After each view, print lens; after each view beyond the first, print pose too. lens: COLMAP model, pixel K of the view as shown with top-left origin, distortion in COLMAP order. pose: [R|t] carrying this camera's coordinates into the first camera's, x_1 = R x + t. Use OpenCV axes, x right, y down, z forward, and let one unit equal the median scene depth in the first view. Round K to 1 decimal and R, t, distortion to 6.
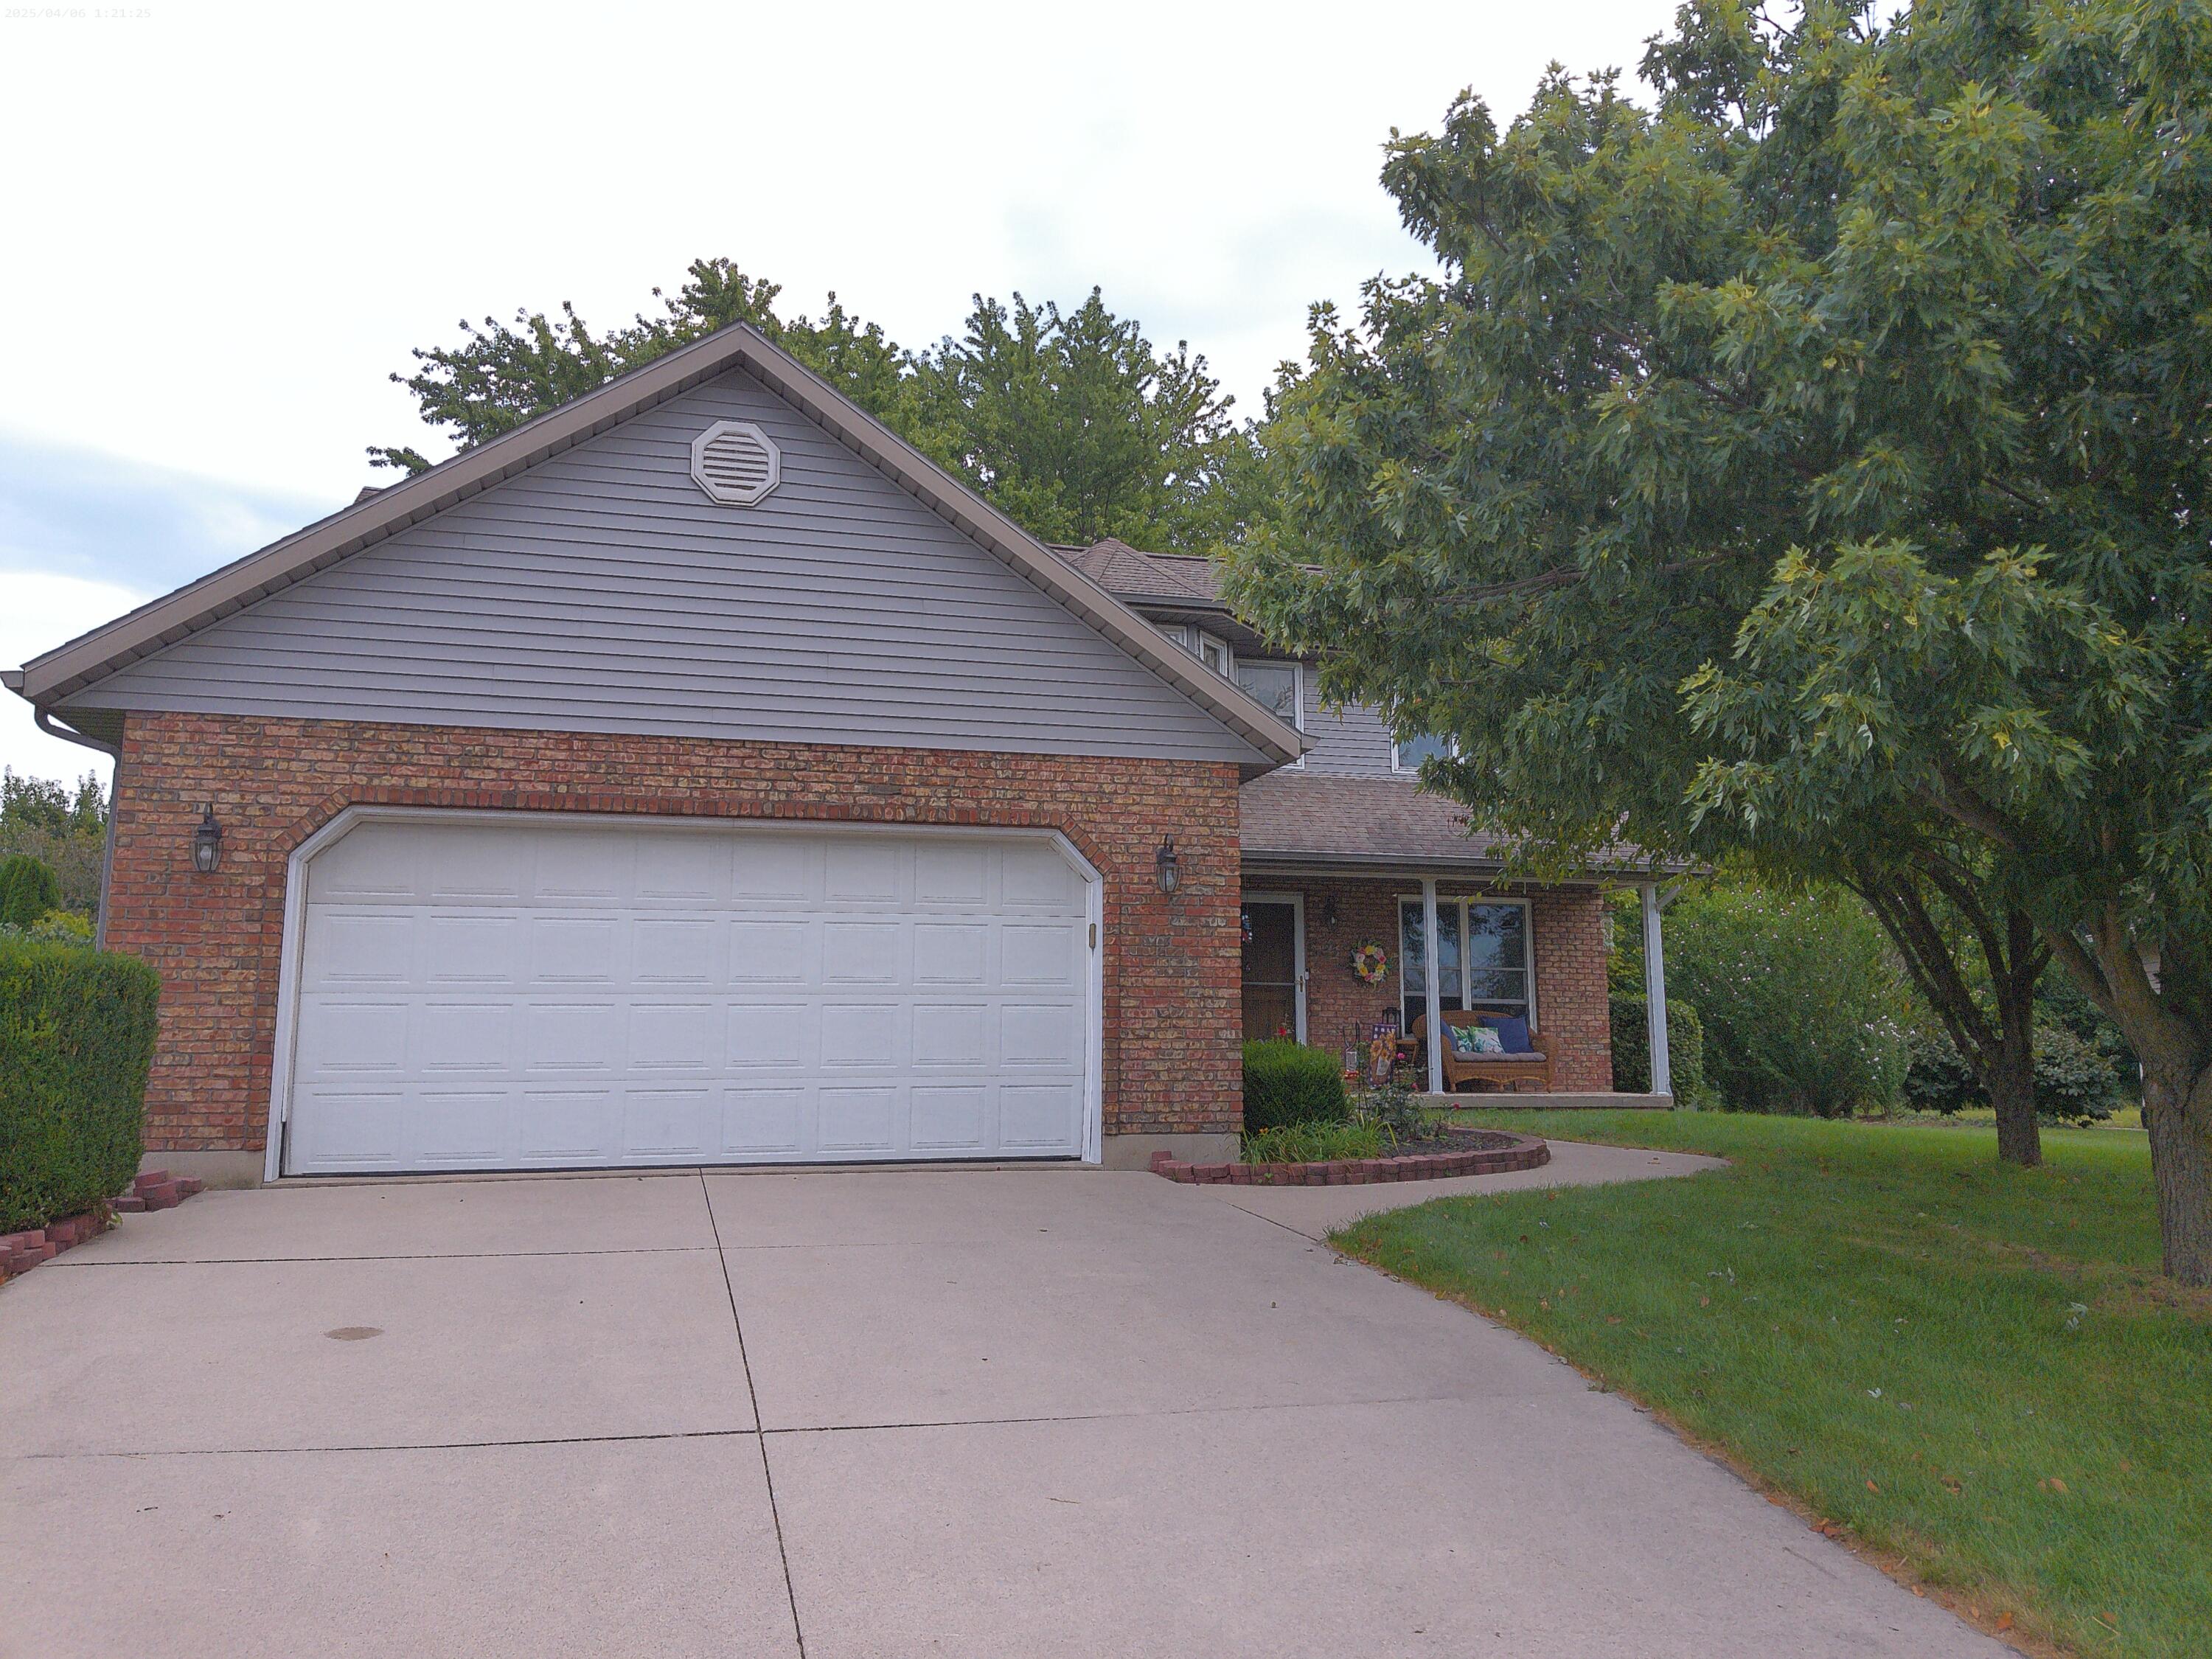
lens RADIAL K [[1746.3, 0, 1093.0], [0, 1746.3, 811.5], [0, 0, 1]] dist [0.061041, -0.123612]
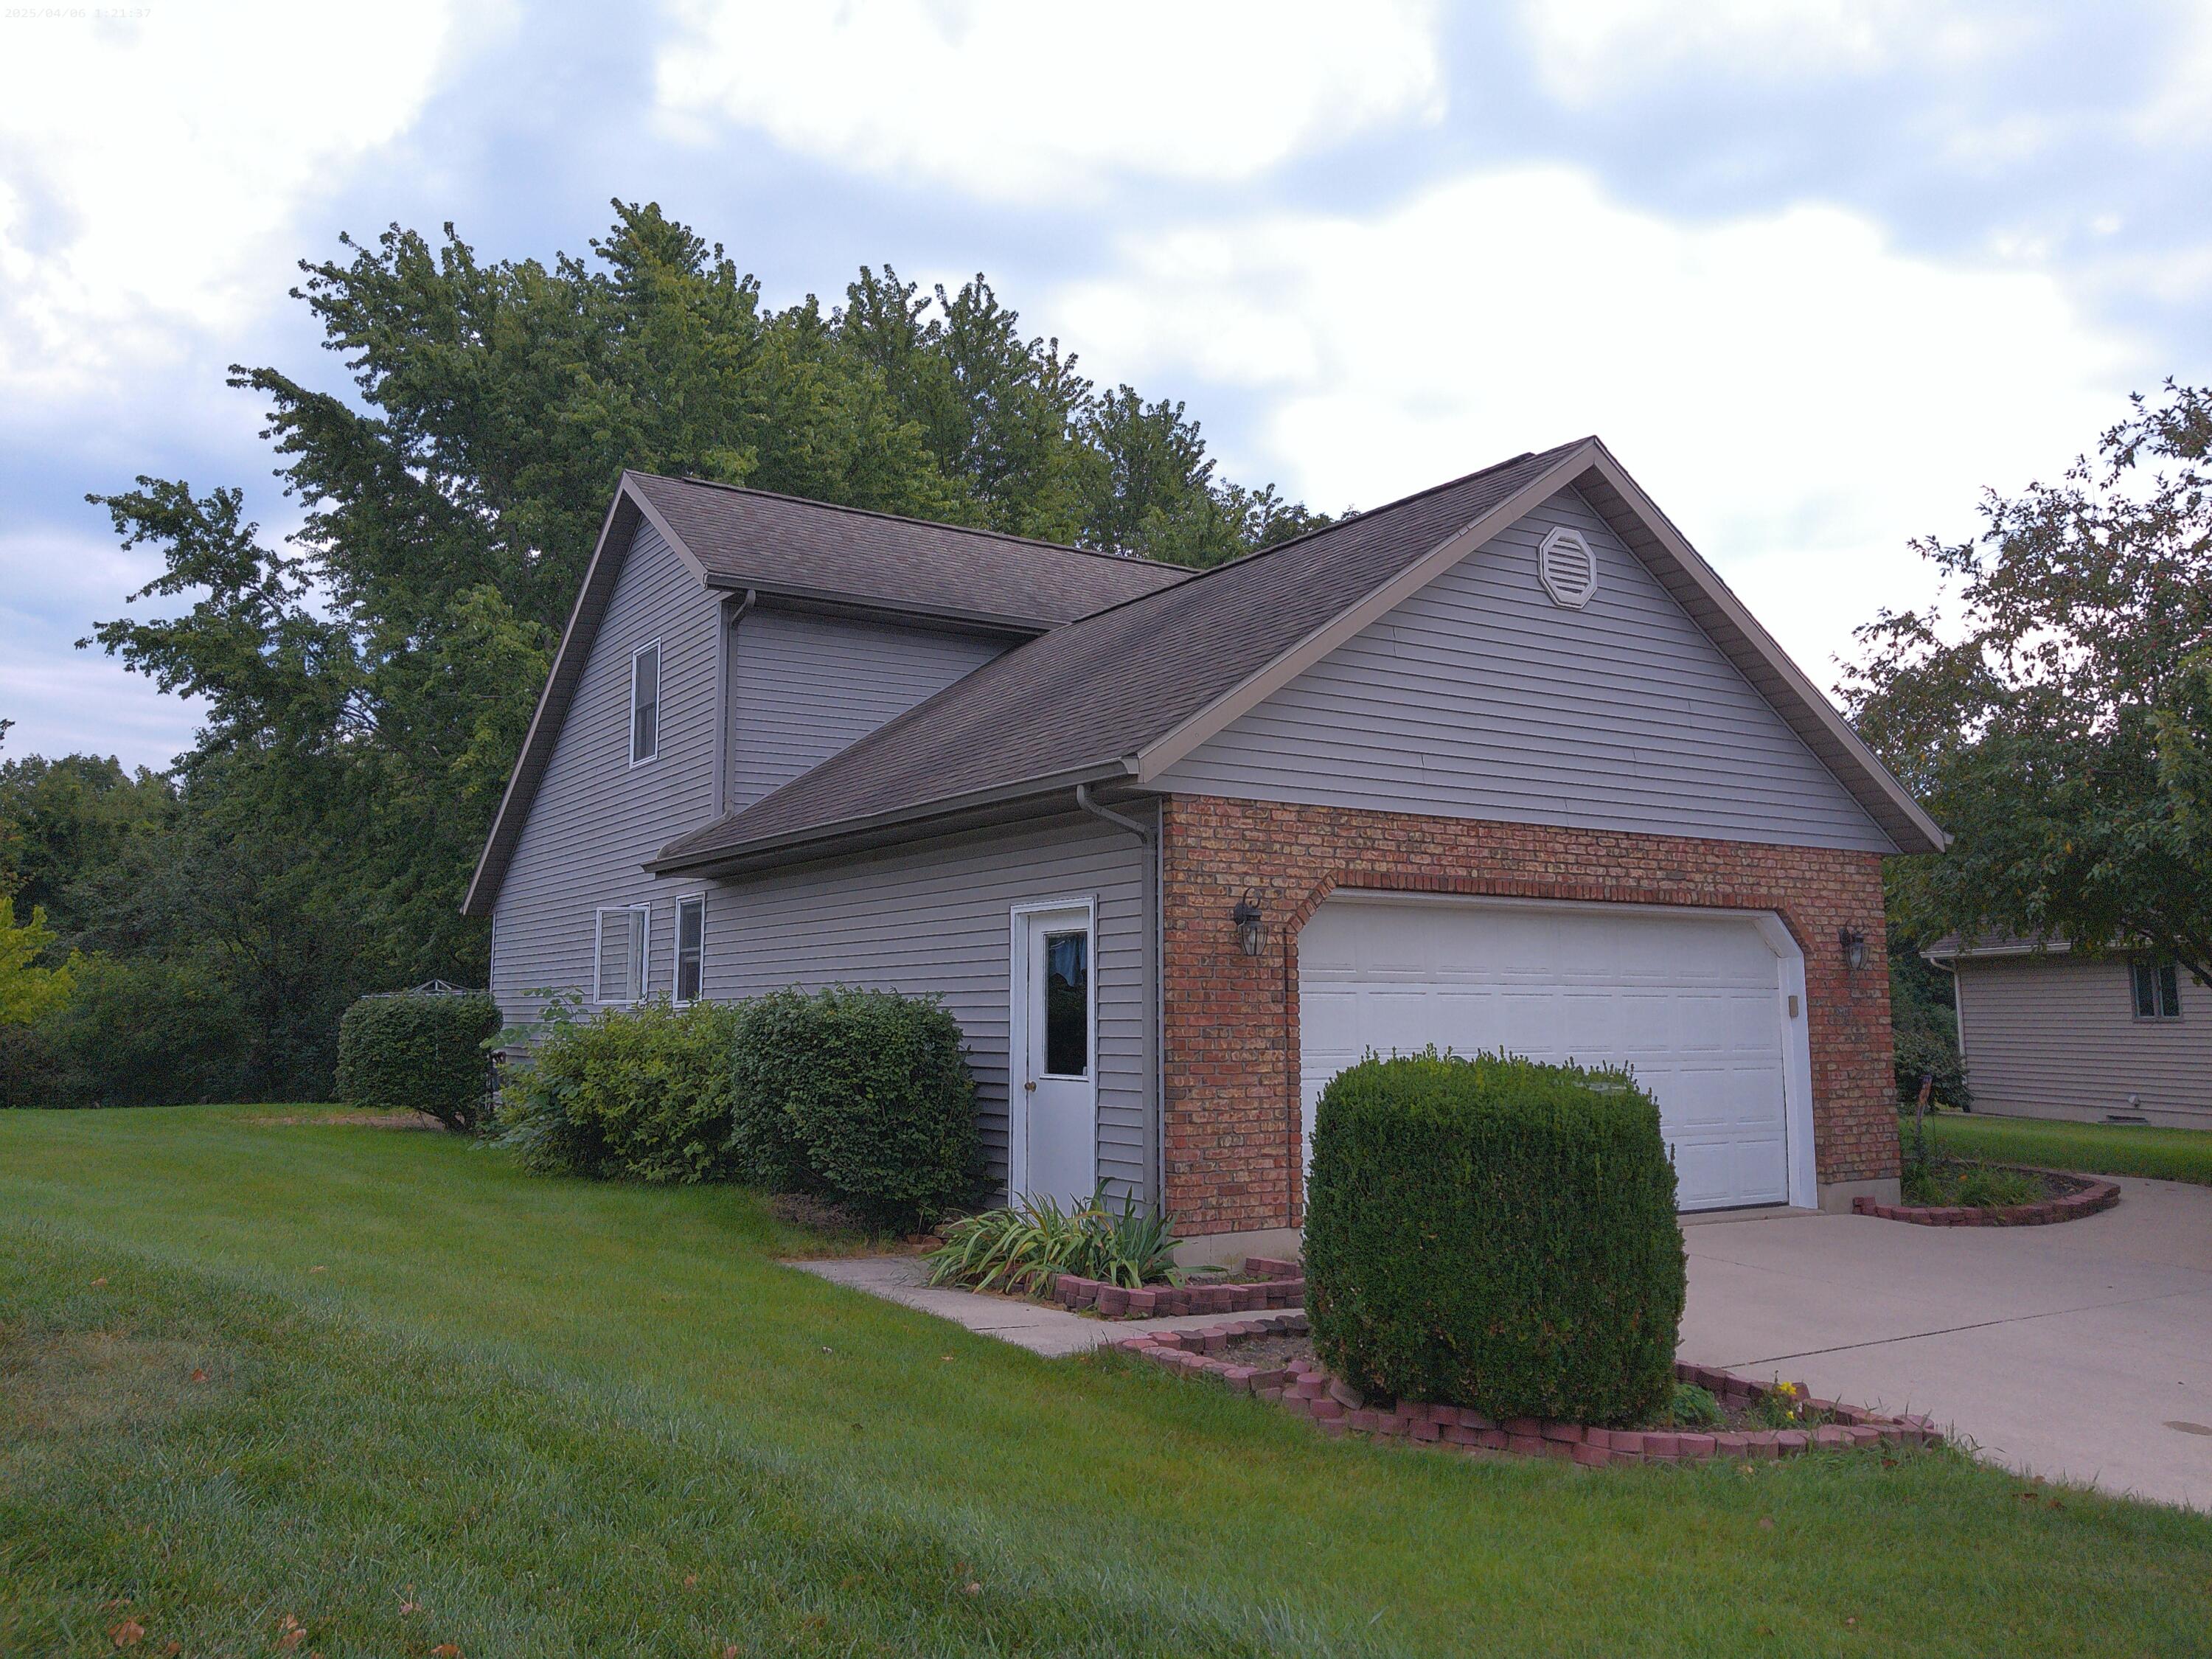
lens RADIAL K [[1746.3, 0, 1182.1], [0, 1746.3, 829.0], [0, 0, 1]] dist [0.061041, -0.123612]
pose [[0.954429, 0.035182, 0.296357, -0.755199], [-0.043626, 0.998807, 0.021928, -0.053177], [-0.295232, -0.033858, 0.954826, 0.041248]]
